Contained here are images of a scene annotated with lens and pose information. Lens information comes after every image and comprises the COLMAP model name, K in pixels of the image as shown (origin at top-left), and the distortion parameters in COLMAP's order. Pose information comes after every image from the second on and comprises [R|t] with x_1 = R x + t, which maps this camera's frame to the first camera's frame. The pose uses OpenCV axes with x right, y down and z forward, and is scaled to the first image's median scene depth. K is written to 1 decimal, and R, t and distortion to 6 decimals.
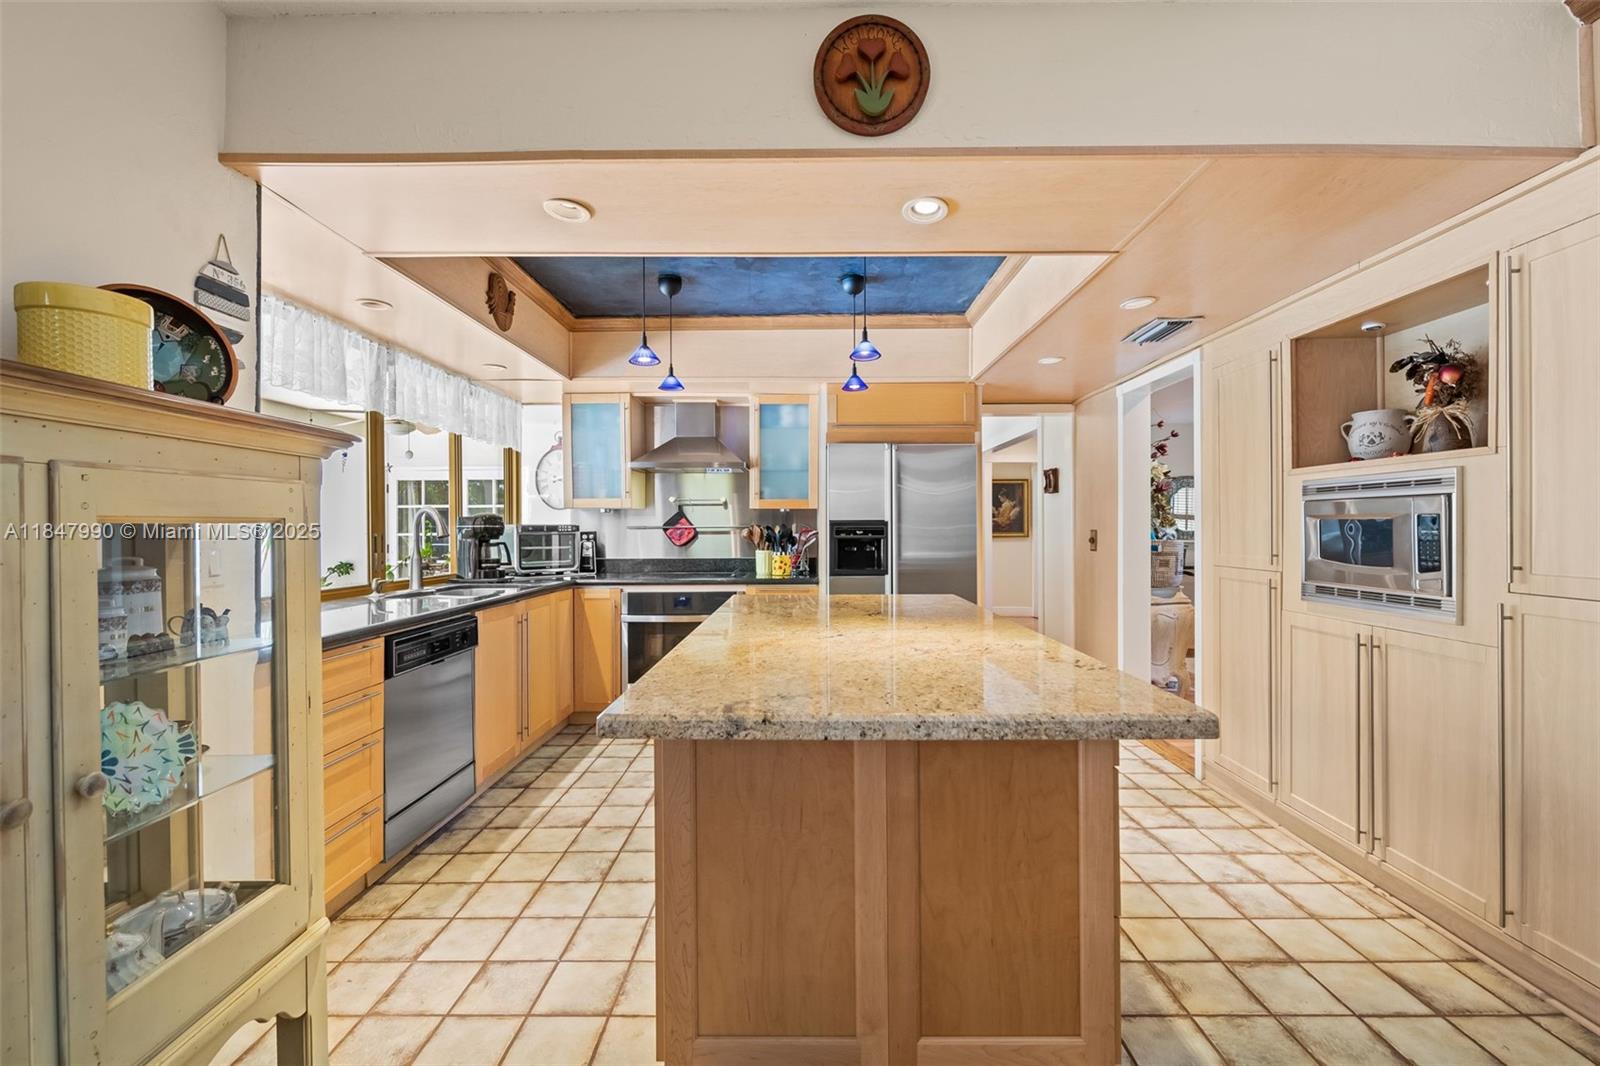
lens RADIAL K [[651.8, 0, 802.6], [0, 651.8, 530.6], [0, 0, 1]] dist [0.002728, -0.004047]
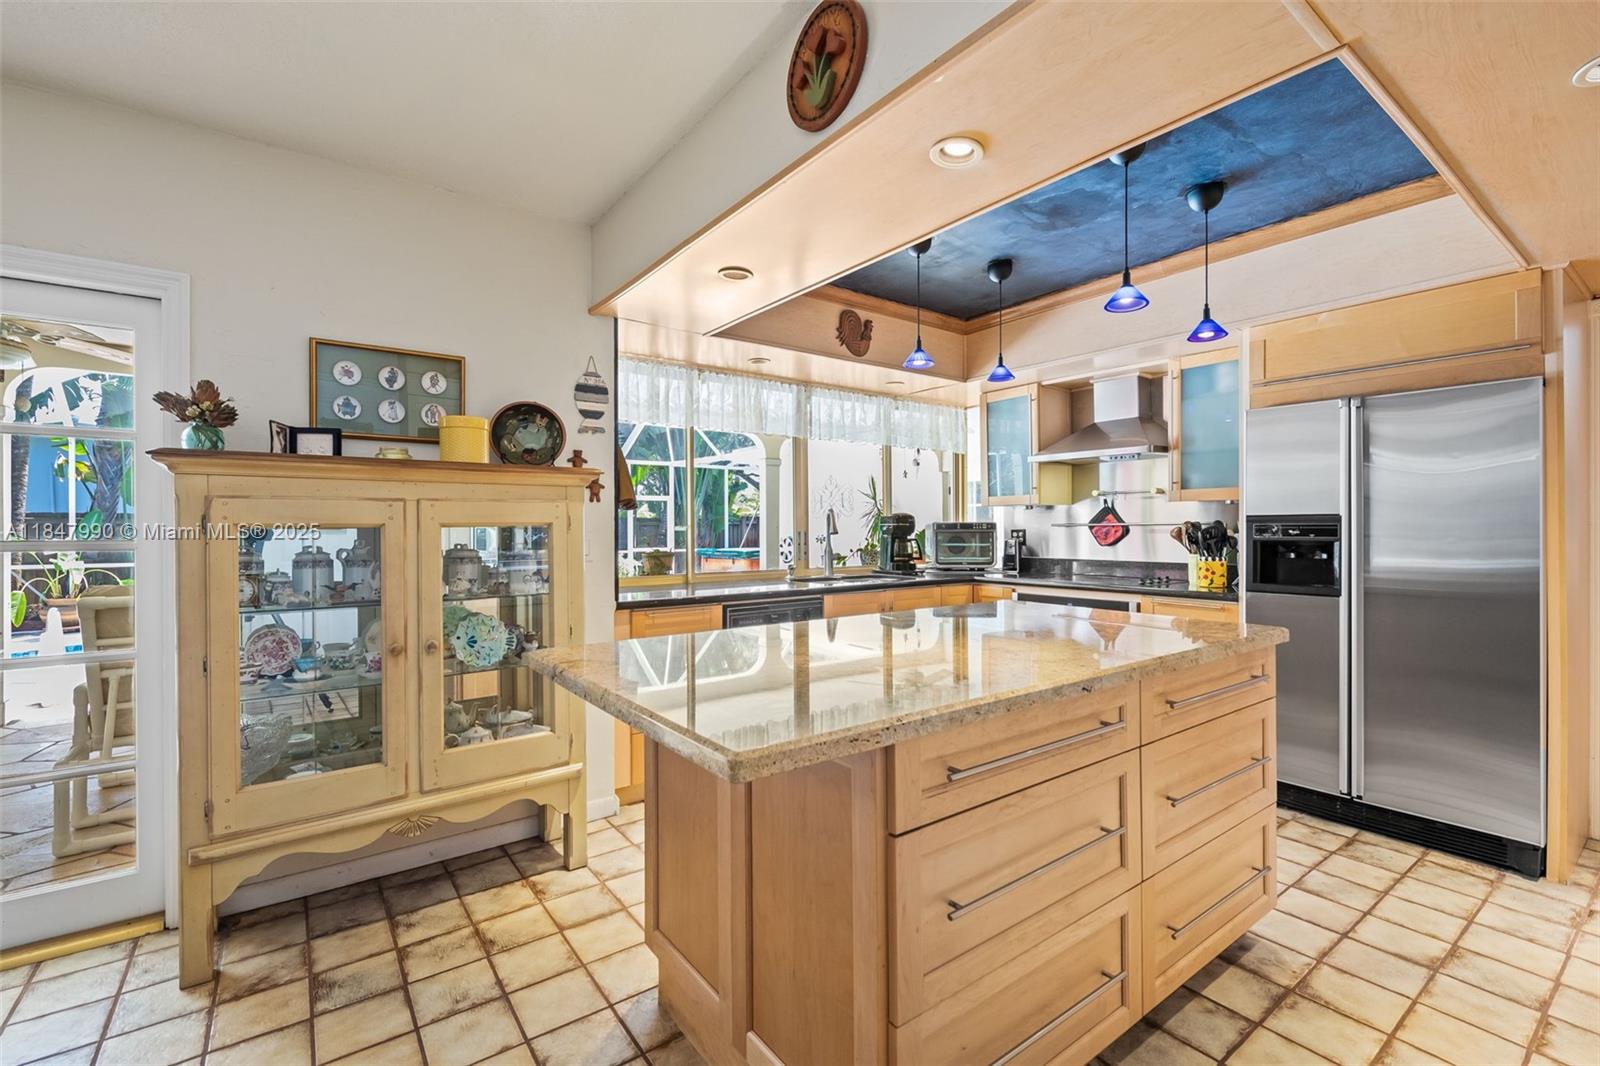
lens RADIAL K [[697.1, 0, 814.1], [0, 697.1, 529.2], [0, 0, 1]] dist [0.003608, -0.005196]
pose [[0.607612, 0.003711, -0.794225, 0.387828], [-0.000685, 0.999991, 0.004148, -0.003419], [0.794234, -0.001976, 0.607609, 0.147179]]
